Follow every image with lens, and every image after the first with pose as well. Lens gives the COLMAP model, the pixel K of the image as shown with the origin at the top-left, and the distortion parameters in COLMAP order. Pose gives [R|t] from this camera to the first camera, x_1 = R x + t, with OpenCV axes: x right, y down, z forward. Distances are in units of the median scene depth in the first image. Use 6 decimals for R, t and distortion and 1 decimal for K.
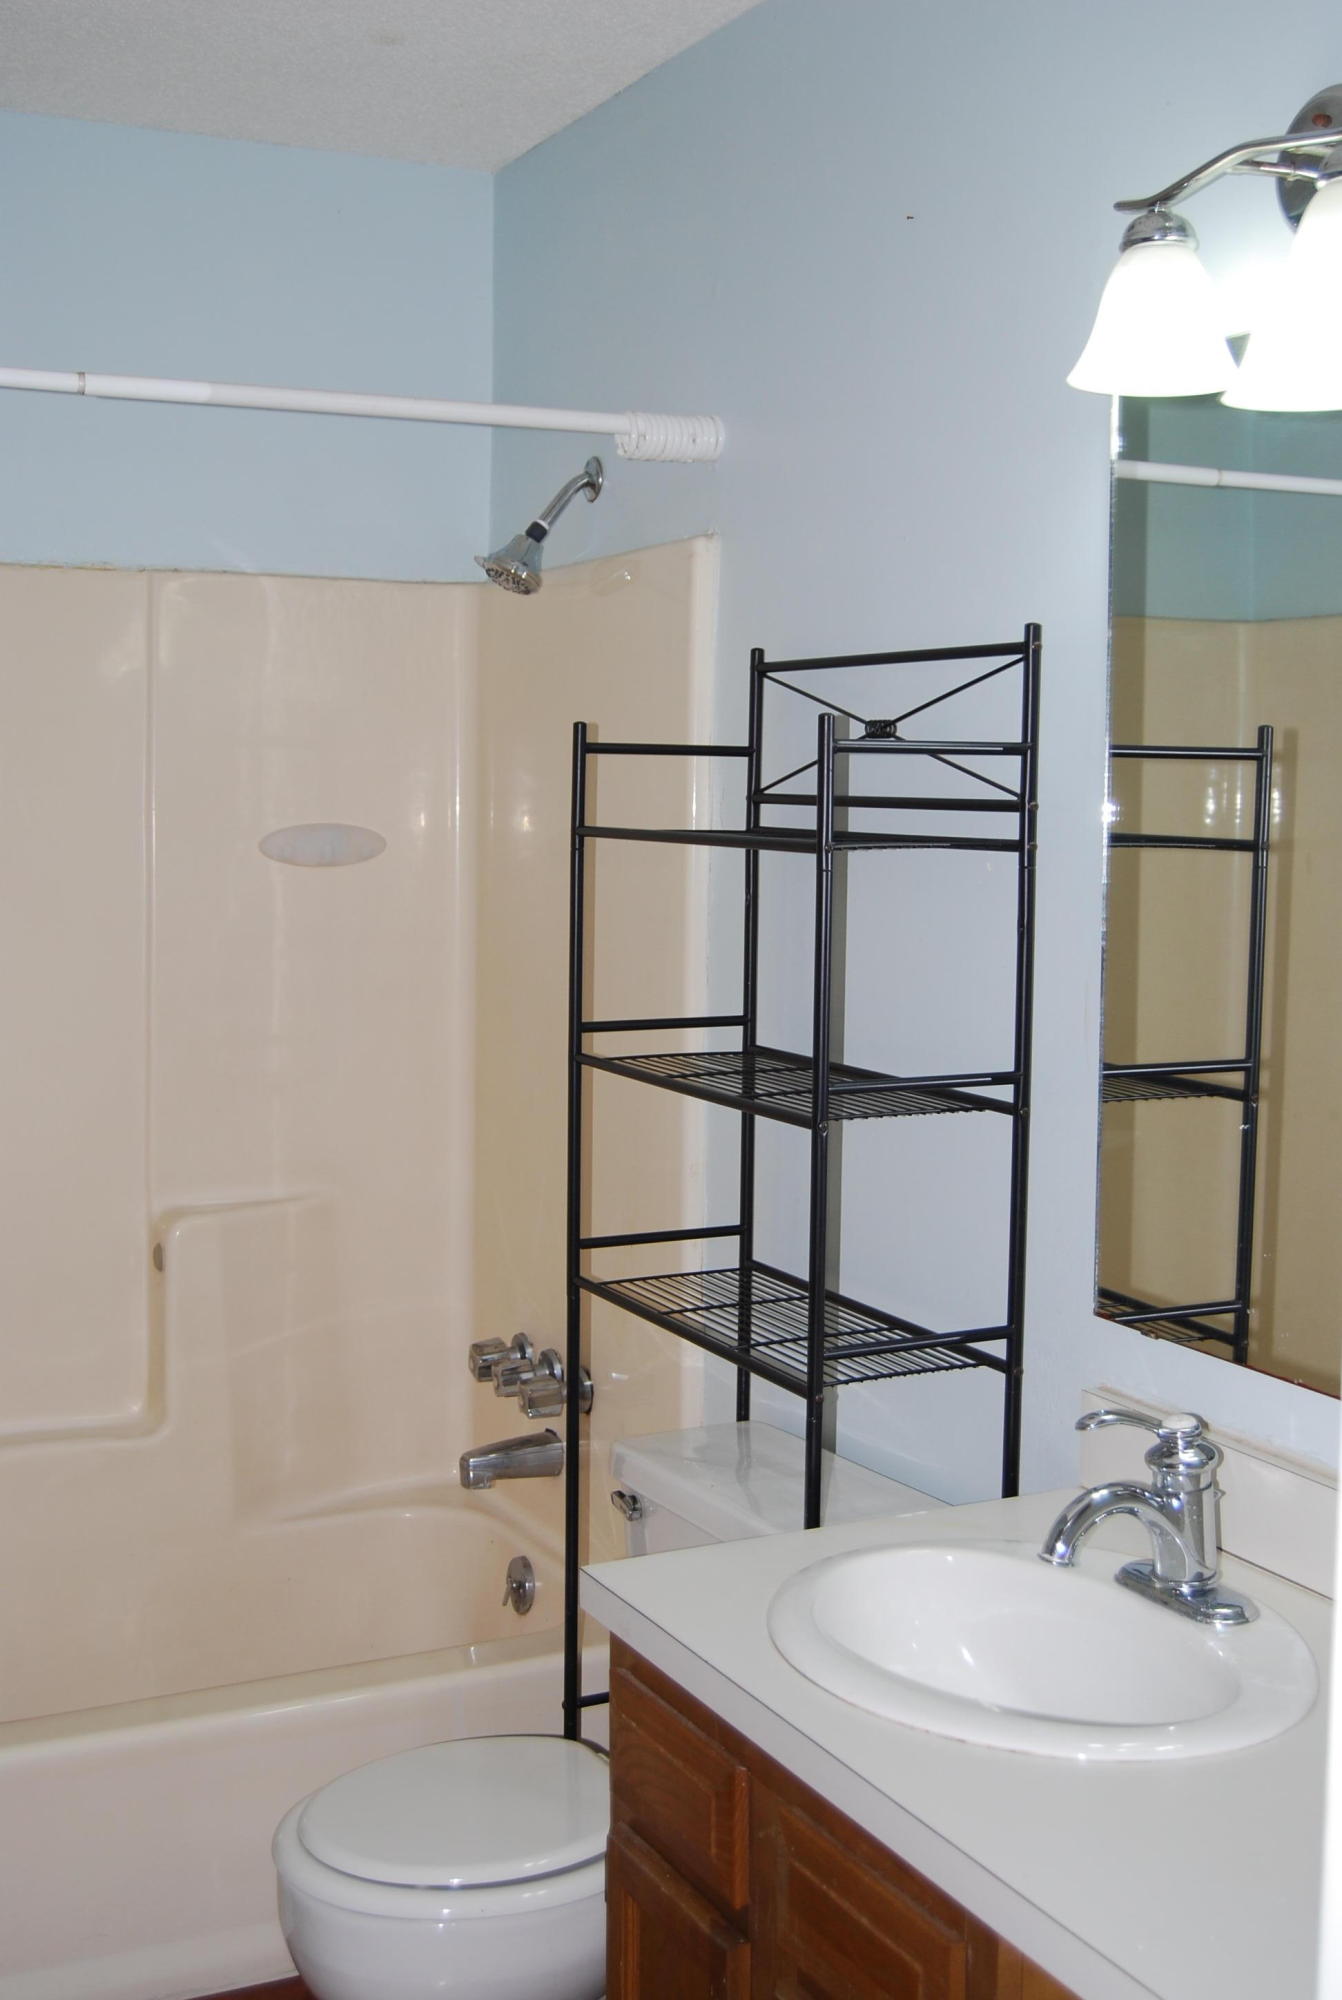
lens RADIAL K [[2532.4, 0, 790.4], [0, 2532.4, 877.9], [0, 0, 1]] dist [-0.126498, 3.013790]
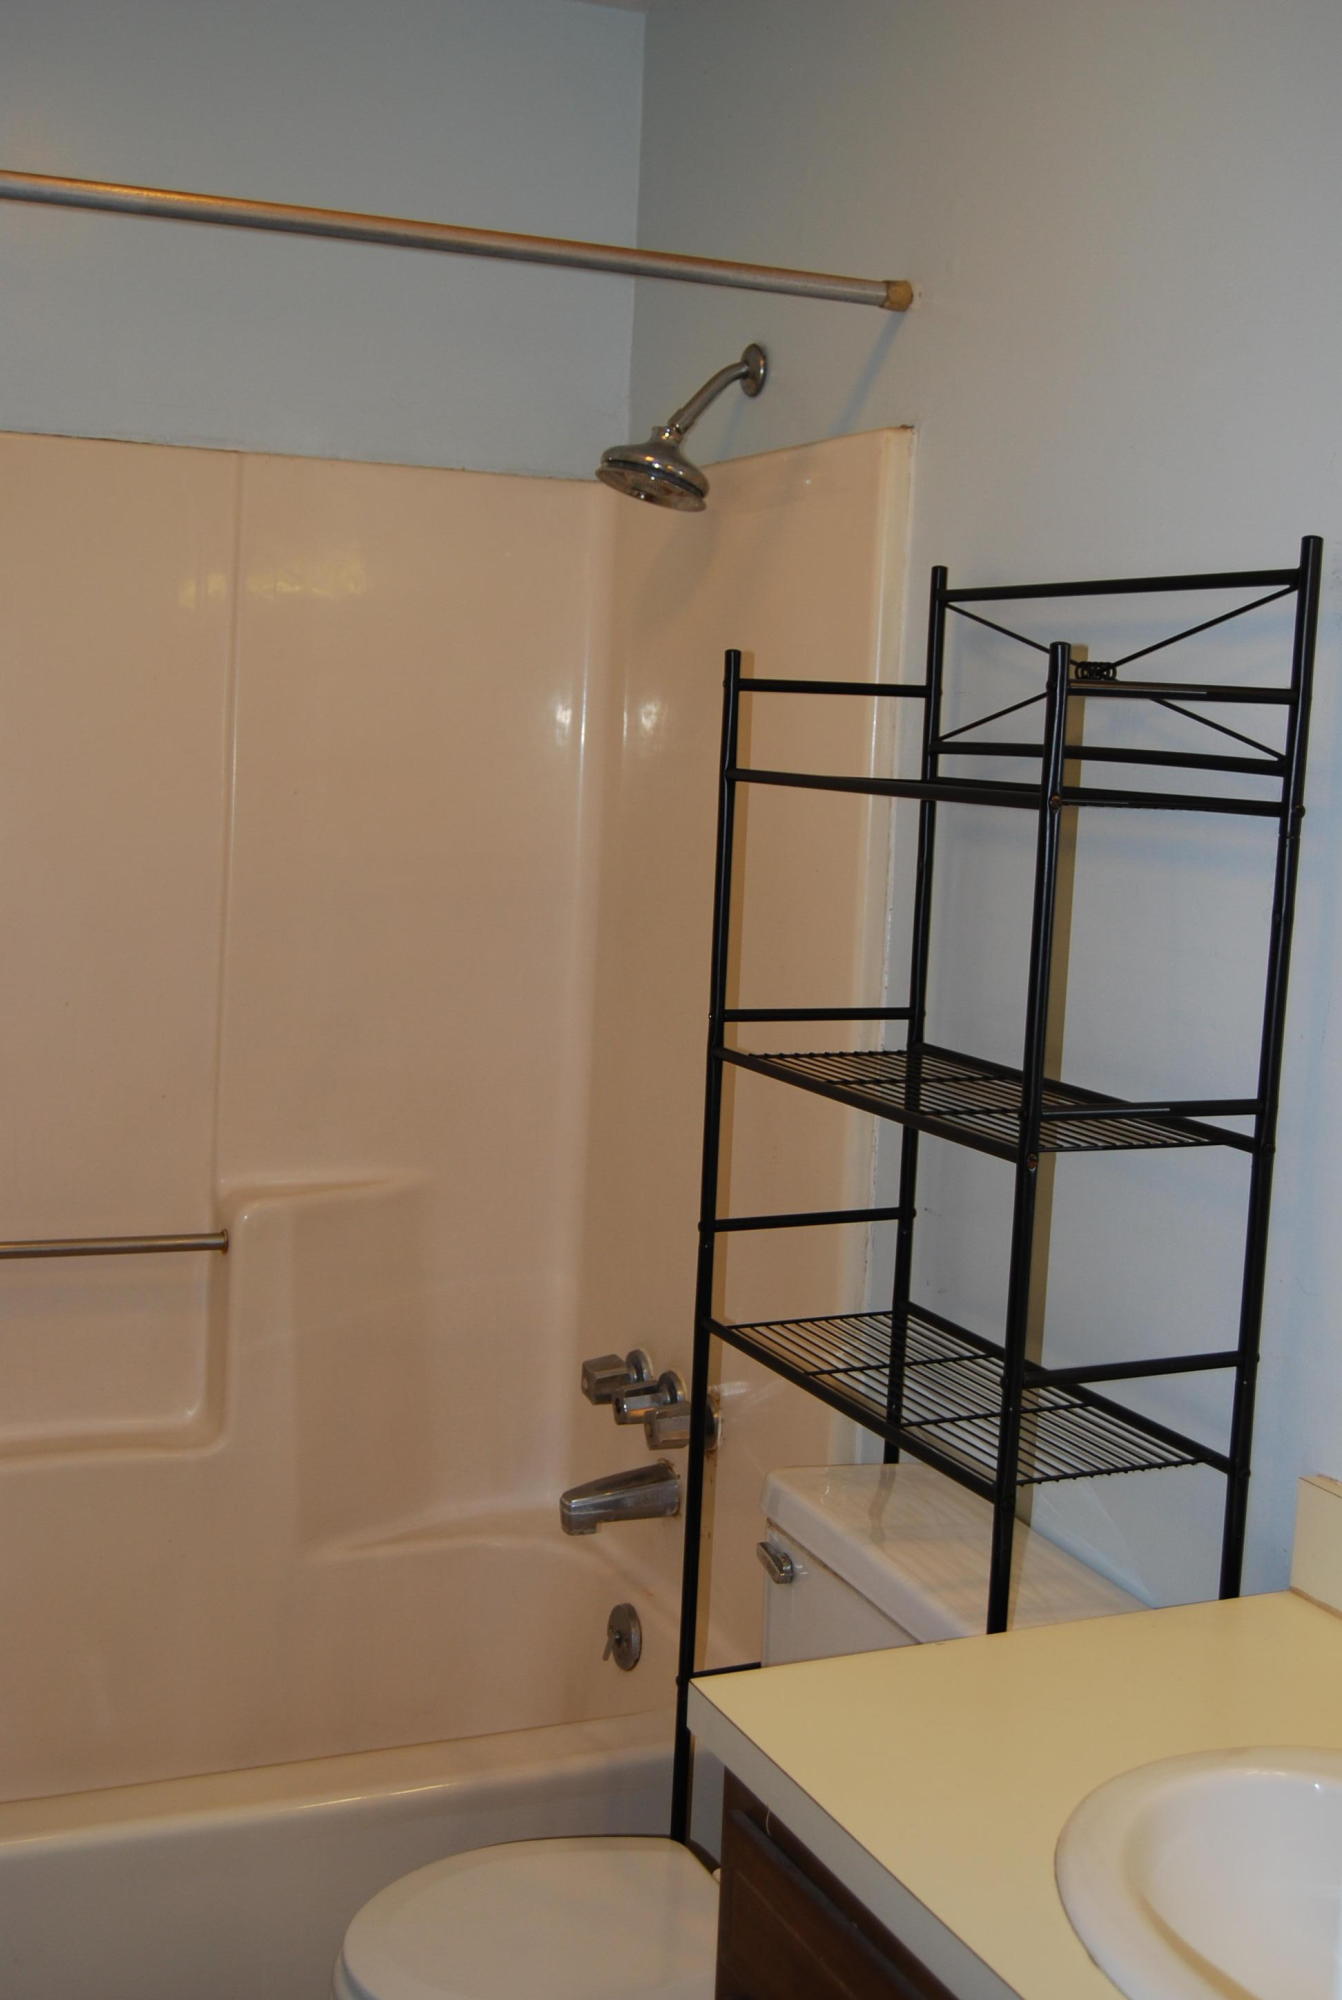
lens RADIAL K [[2307.4, 0, 672.3], [0, 2307.4, 999.5], [0, 0, 1]] dist [-0.018955, -0.004607]
pose [[0.995906, 0.054029, -0.072470, -0.044833], [-0.049117, 0.996480, 0.067928, 0.004400], [0.075885, -0.064090, 0.995055, 0.256888]]
